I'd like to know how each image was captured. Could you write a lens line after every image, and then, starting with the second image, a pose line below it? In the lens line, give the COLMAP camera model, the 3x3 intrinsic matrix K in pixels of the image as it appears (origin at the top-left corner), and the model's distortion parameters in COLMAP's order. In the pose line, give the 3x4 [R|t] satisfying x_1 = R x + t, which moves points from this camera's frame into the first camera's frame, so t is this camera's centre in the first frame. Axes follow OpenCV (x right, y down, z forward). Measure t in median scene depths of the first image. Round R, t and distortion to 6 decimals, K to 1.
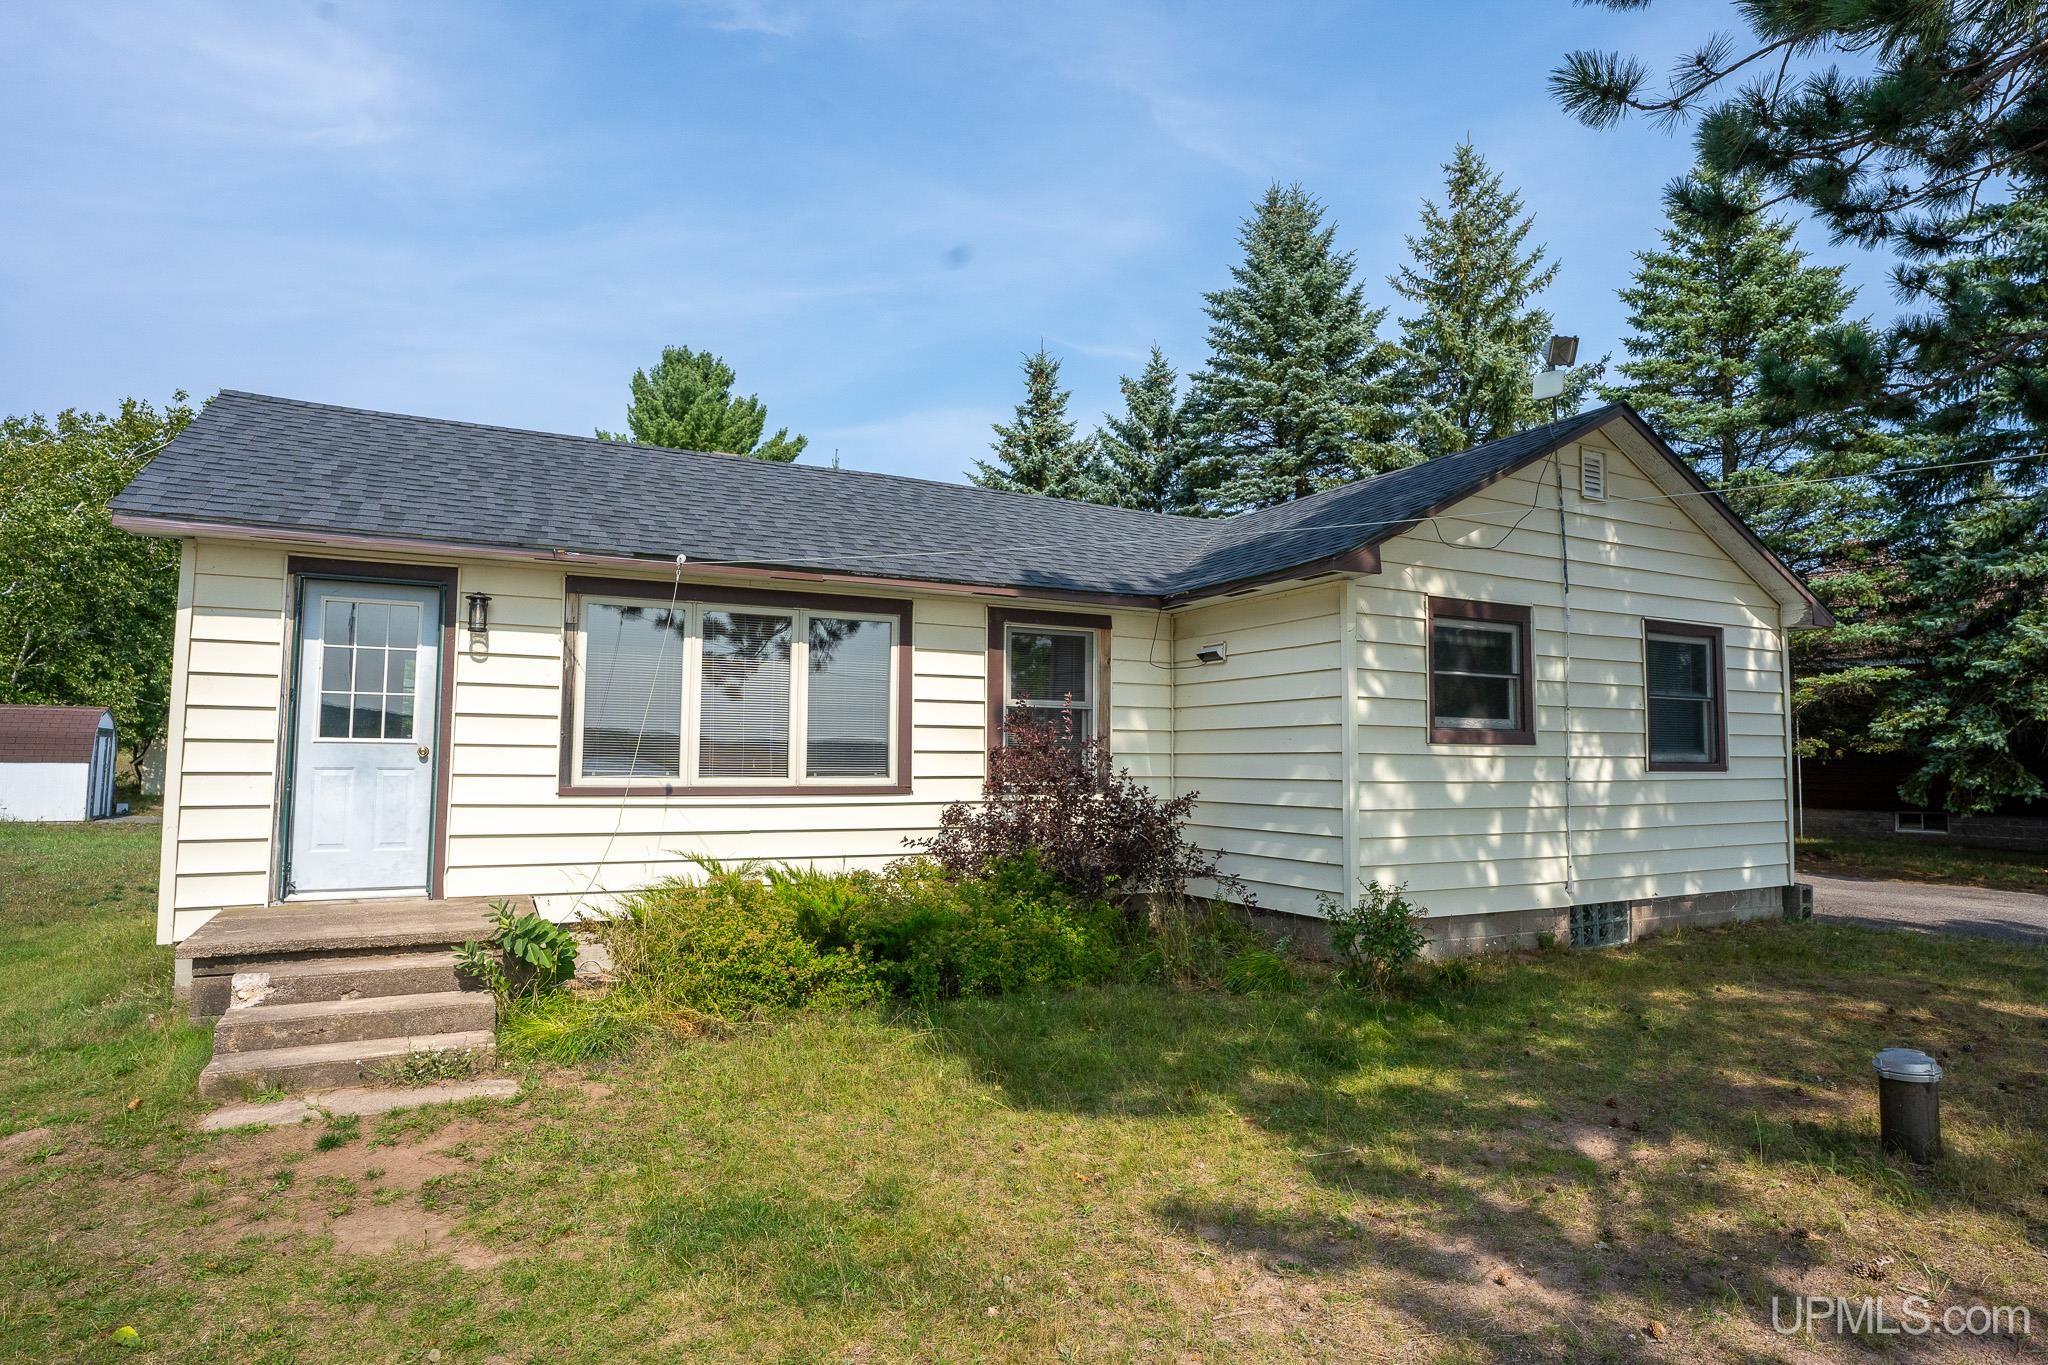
lens RADIAL K [[1121.1, 0, 1026.7], [0, 1121.1, 686.8], [0, 0, 1]] dist [-0.043151, 0.028417]
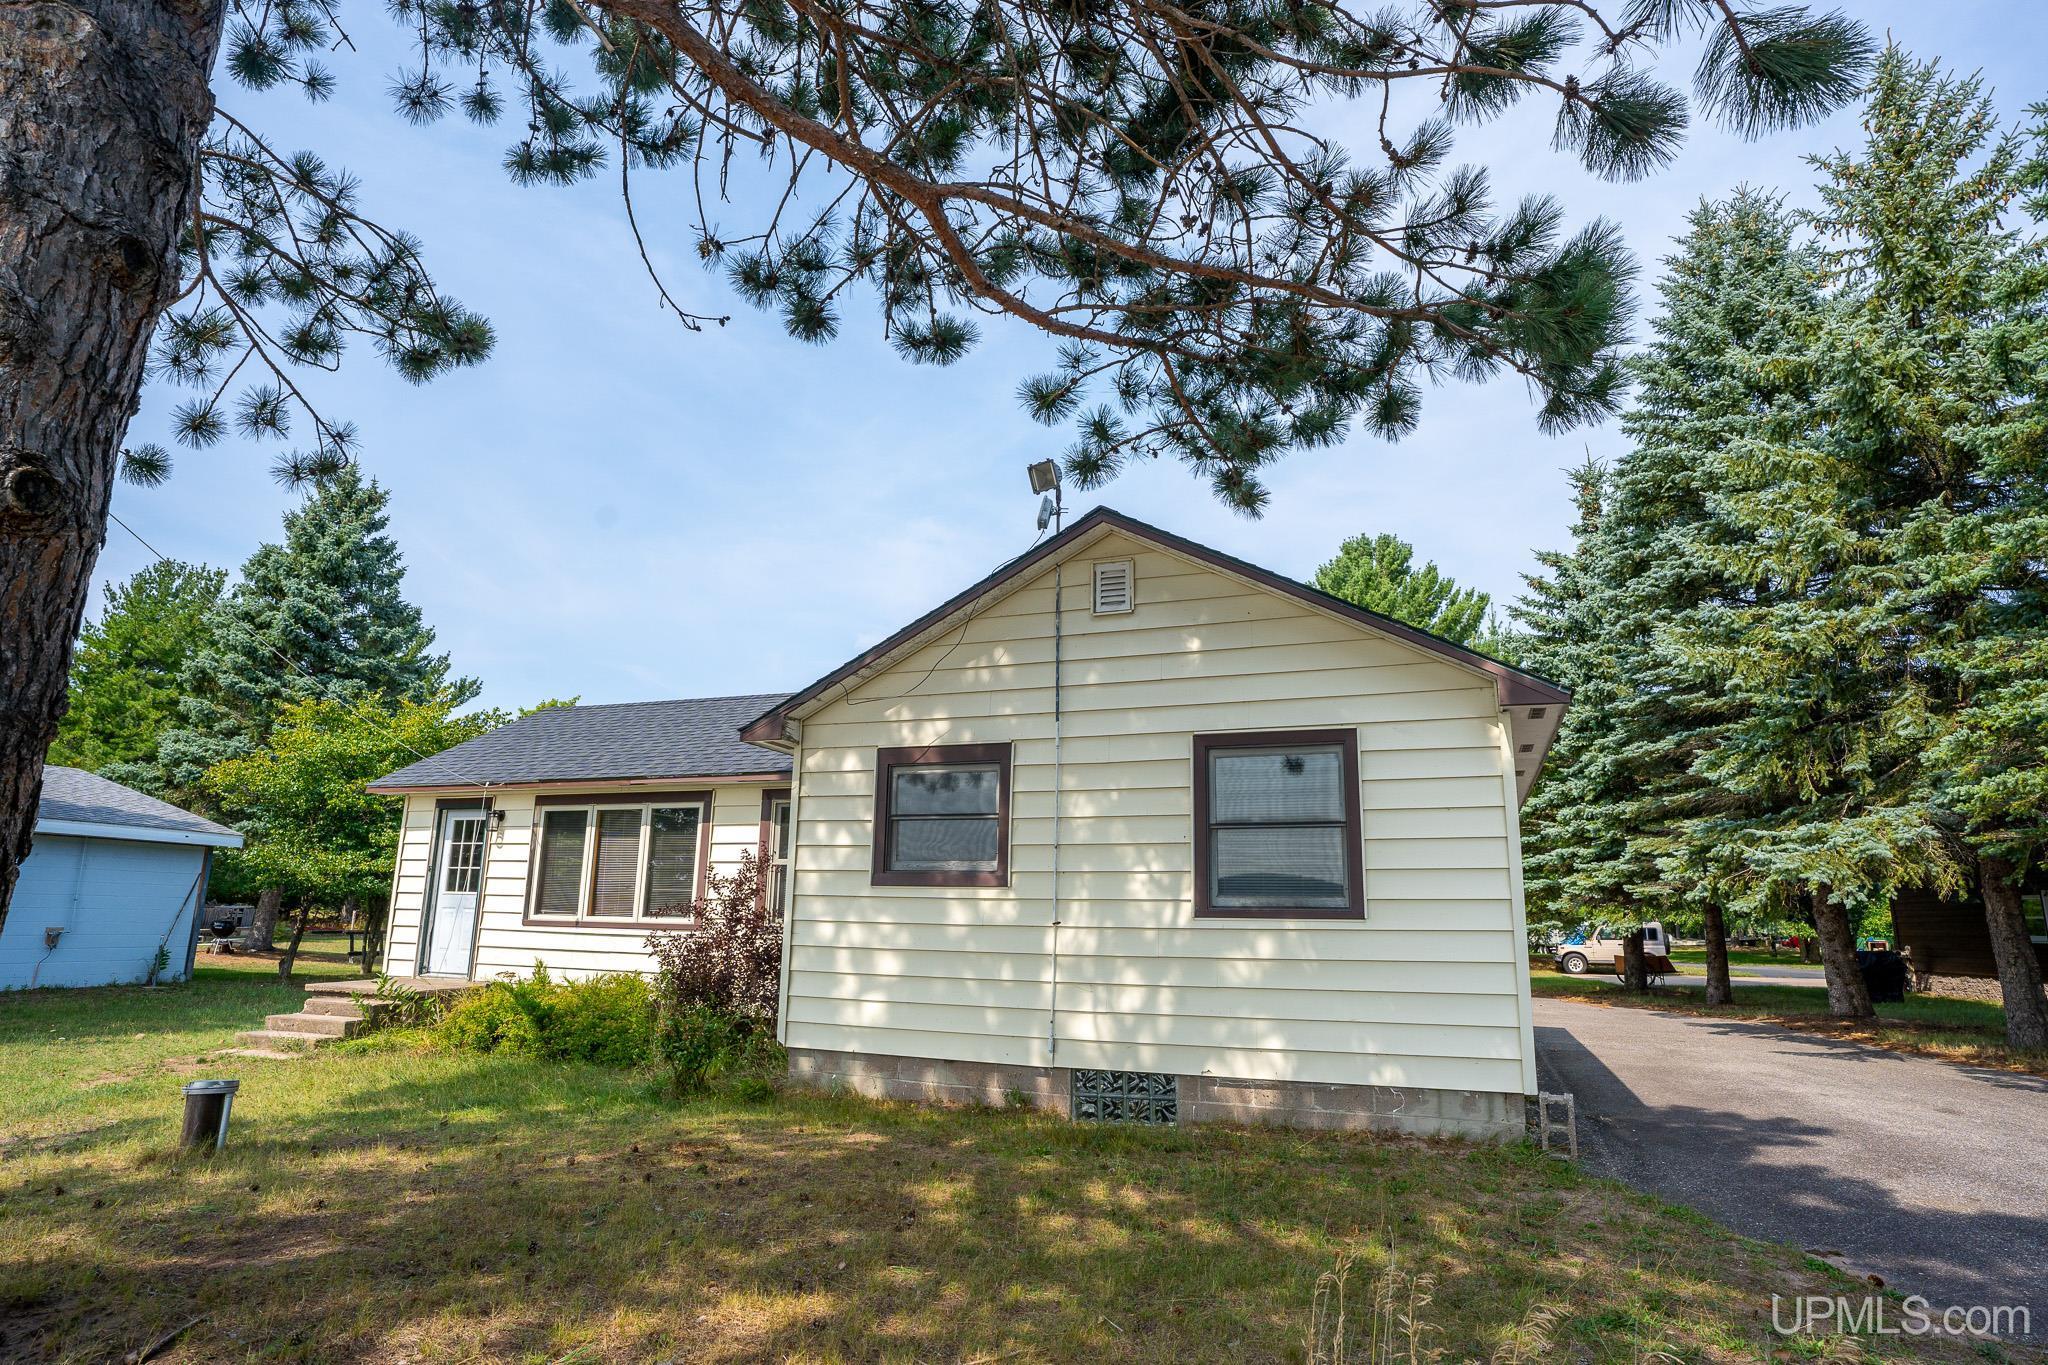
lens RADIAL K [[1121.1, 0, 1025.3], [0, 1121.1, 678.5], [0, 0, 1]] dist [-0.043151, 0.028417]
pose [[0.657868, -0.156868, -0.736615, 1.441351], [0.033669, 0.983216, -0.179314, 0.059018], [0.752380, 0.093164, 0.652108, 0.445293]]
